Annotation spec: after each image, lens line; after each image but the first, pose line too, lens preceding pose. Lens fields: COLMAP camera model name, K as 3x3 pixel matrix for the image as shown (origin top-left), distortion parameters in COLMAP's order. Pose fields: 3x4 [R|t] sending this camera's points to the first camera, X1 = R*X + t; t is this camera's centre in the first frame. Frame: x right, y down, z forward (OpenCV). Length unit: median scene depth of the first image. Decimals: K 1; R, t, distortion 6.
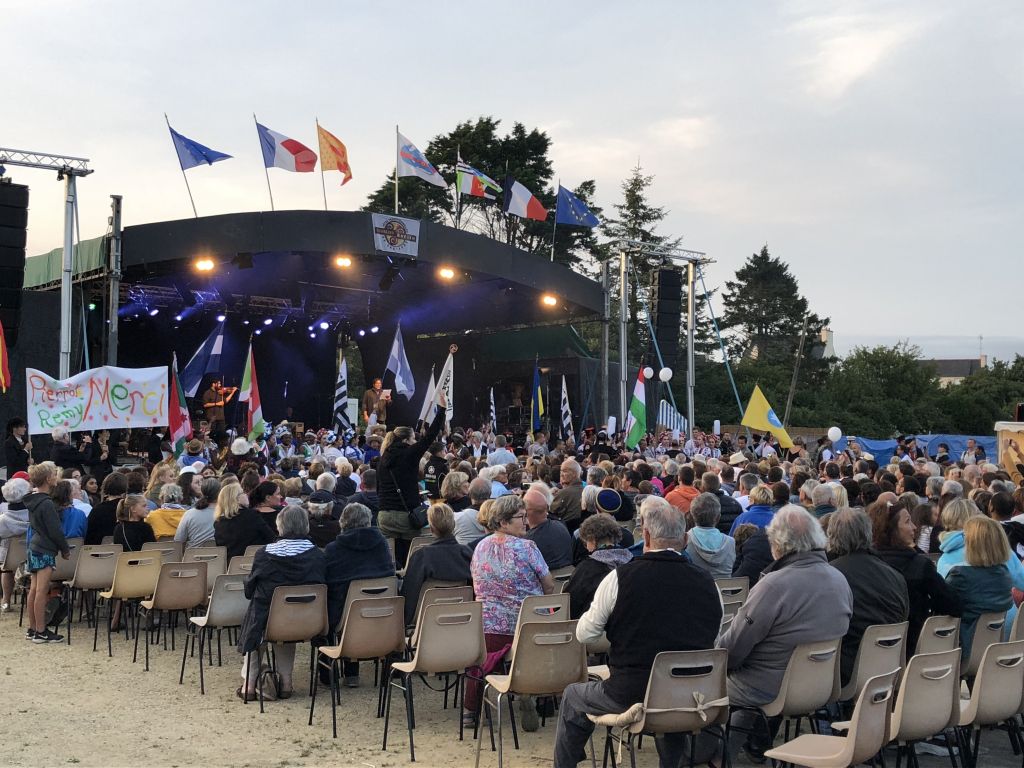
lens RADIAL K [[1489.6, 0, 514.2], [0, 1489.6, 381.3], [0, 0, 1]] dist [0.079500, 0.000000]
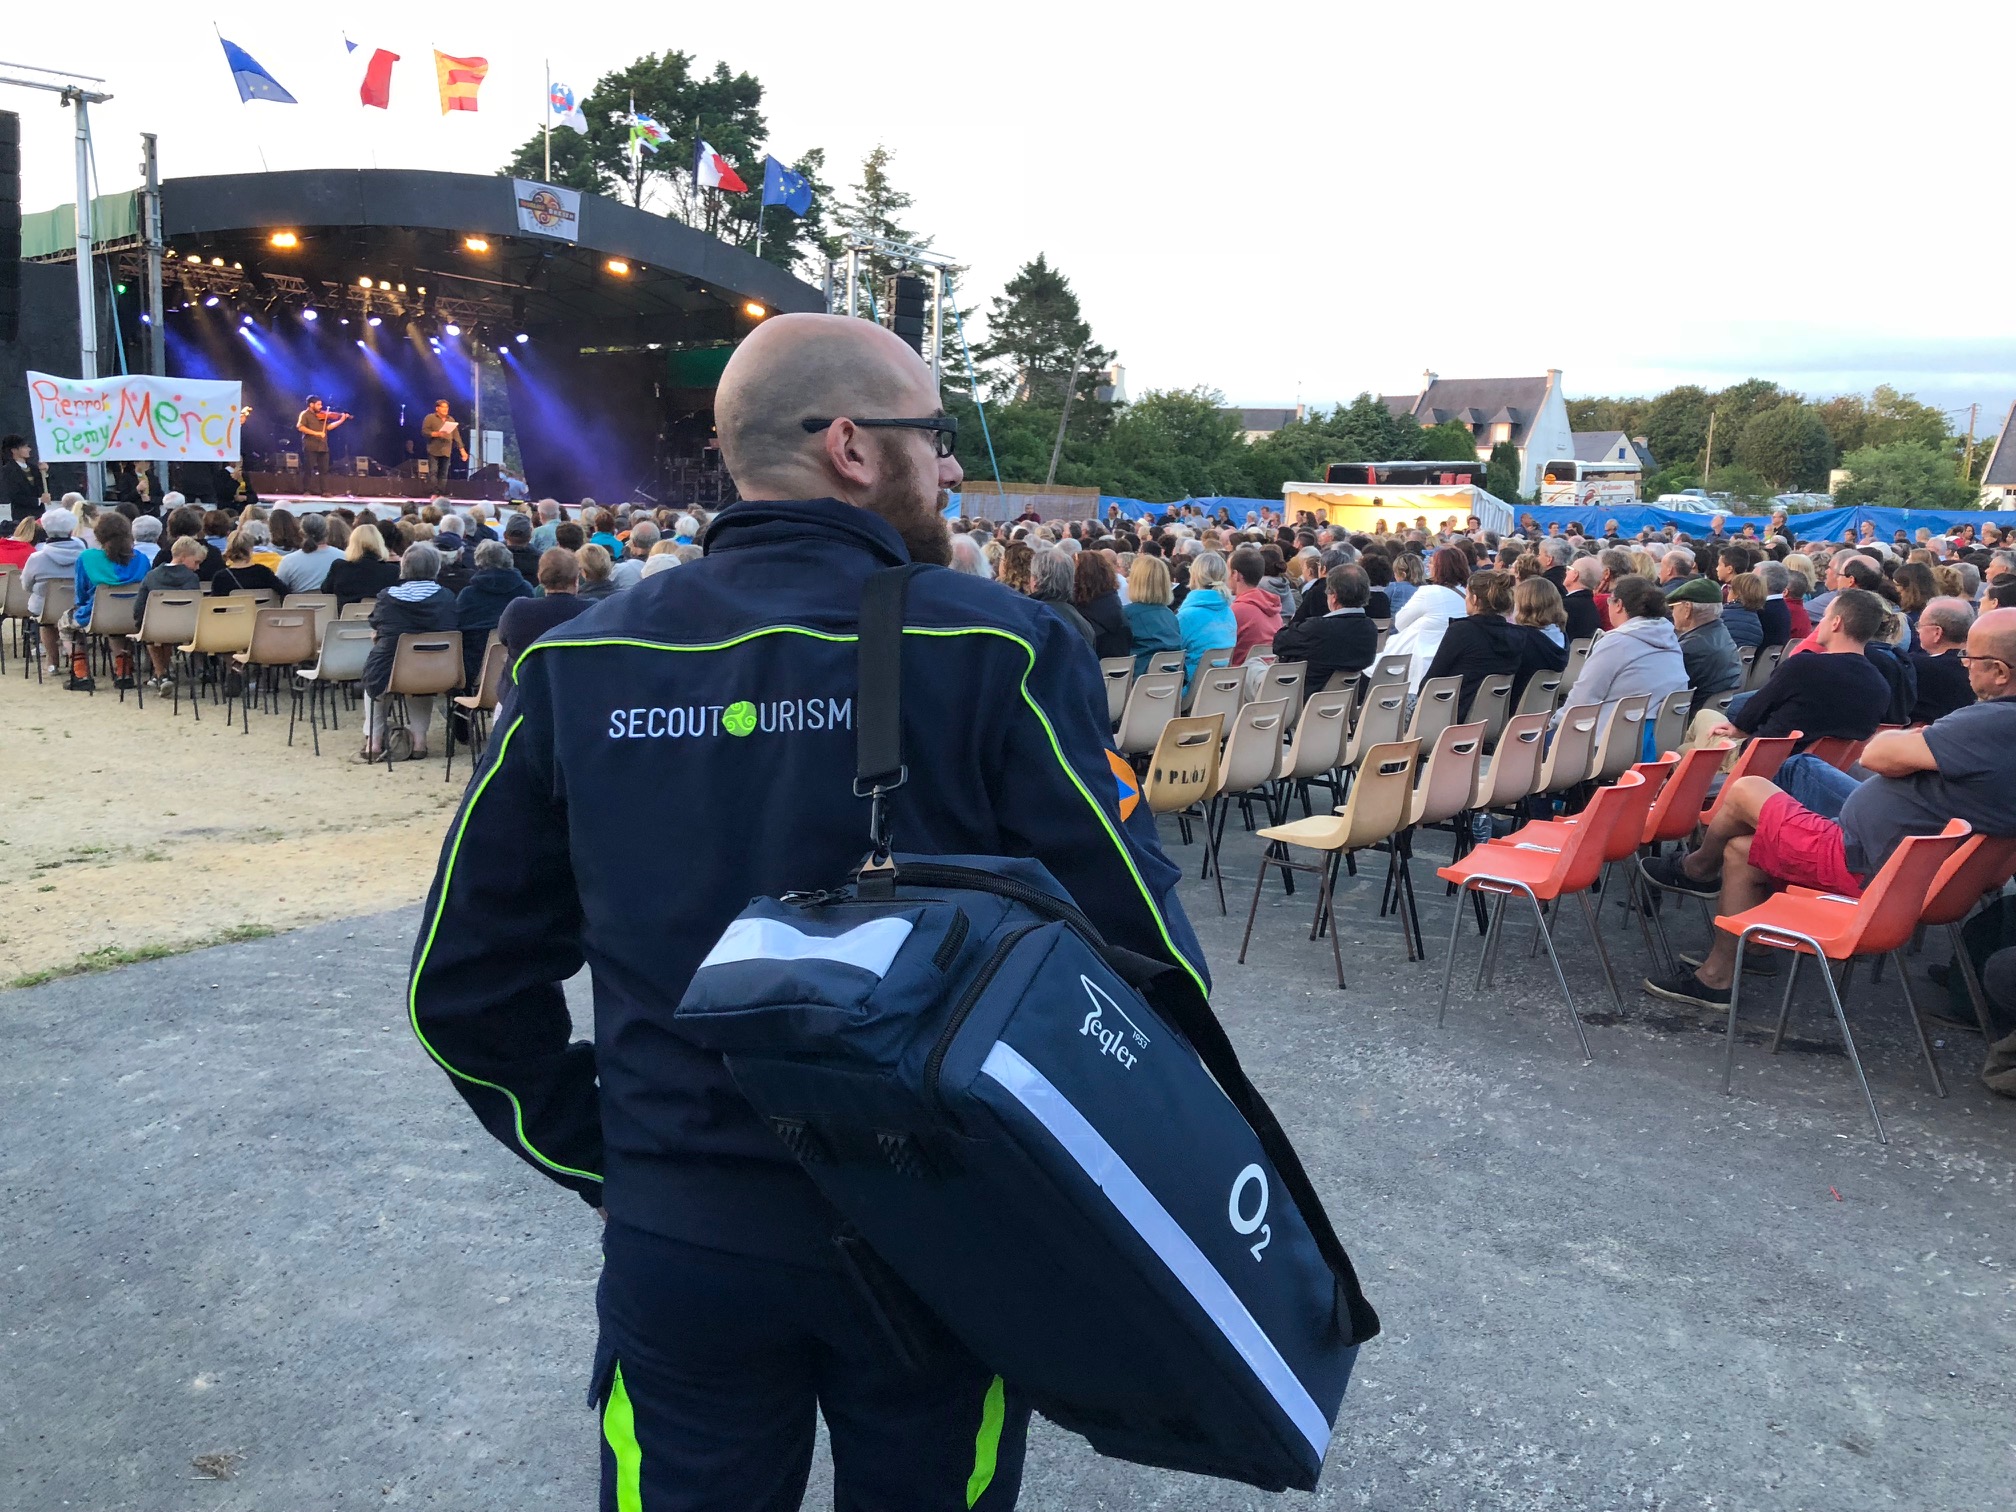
lens RADIAL K [[1642.9, 0, 1002.6], [0, 1642.9, 749.7], [0, 0, 1]] dist [0.015181, -0.009729]
pose [[0.981374, -0.004794, 0.192049, -0.018039], [-0.034307, 0.979245, 0.199754, -0.006507], [-0.189021, -0.202622, 0.960841, 0.120473]]
